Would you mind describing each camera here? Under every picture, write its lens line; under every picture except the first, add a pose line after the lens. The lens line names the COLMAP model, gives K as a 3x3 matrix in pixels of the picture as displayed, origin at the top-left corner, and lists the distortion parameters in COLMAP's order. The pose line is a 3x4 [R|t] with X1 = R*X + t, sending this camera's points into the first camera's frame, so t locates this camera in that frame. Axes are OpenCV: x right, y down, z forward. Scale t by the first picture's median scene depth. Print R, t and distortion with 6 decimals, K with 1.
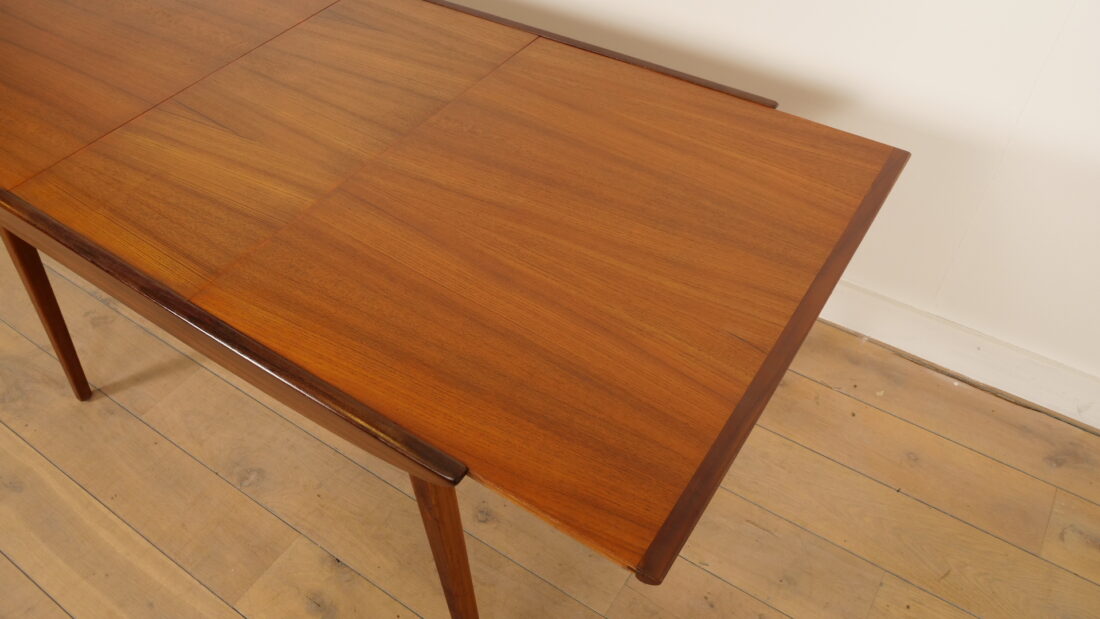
lens RADIAL K [[795.9, 0, 551.9], [0, 795.9, 310.4], [0, 0, 1]] dist [-0.049544, 0.021368]
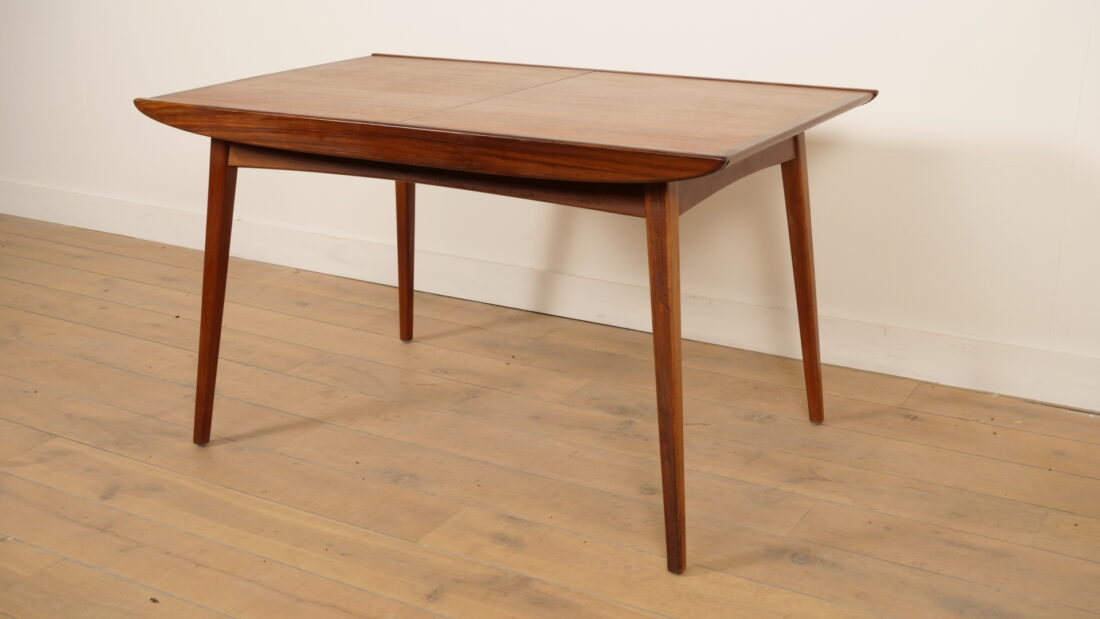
lens RADIAL K [[1283.6, 0, 550.0], [0, 1283.6, 309.5], [0, 0, 1]] dist [-0.010209, 0.026091]
pose [[0.998684, 0.002106, 0.051240, -0.316528], [0.022644, 0.878365, -0.477454, 0.888012], [-0.046013, 0.477986, 0.877162, -0.571331]]
